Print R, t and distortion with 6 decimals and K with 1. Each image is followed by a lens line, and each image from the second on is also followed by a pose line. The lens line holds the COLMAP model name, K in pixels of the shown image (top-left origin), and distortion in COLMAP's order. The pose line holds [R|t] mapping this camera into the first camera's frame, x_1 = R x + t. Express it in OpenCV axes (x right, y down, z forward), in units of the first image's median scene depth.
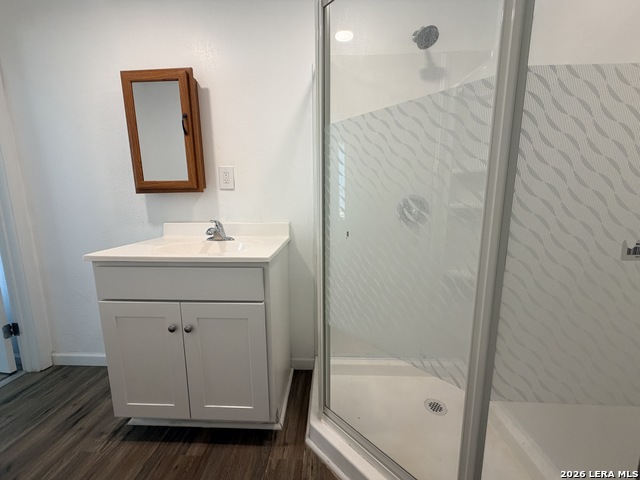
lens RADIAL K [[255.3, 0, 318.3], [0, 255.3, 239.9], [0, 0, 1]] dist [0.000588, 0.001636]
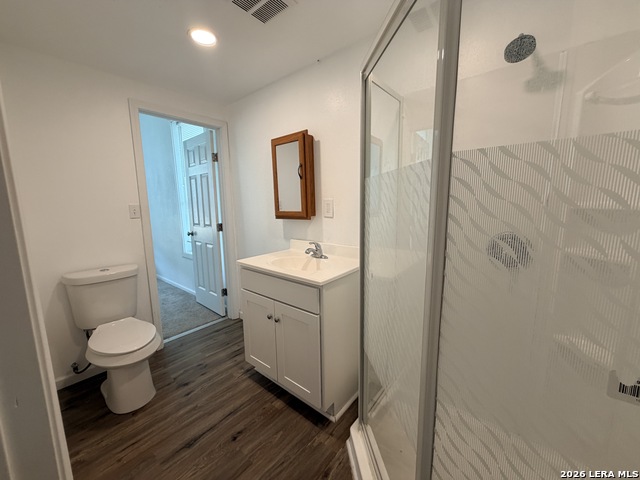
lens RADIAL K [[255.3, 0, 321.3], [0, 255.3, 240.6], [0, 0, 1]] dist [0.000588, 0.001636]
pose [[0.798371, 0.086064, -0.595985, 0.423951], [-0.083068, 0.996012, 0.032553, -0.139283], [0.596409, 0.023518, 0.802336, -0.024843]]
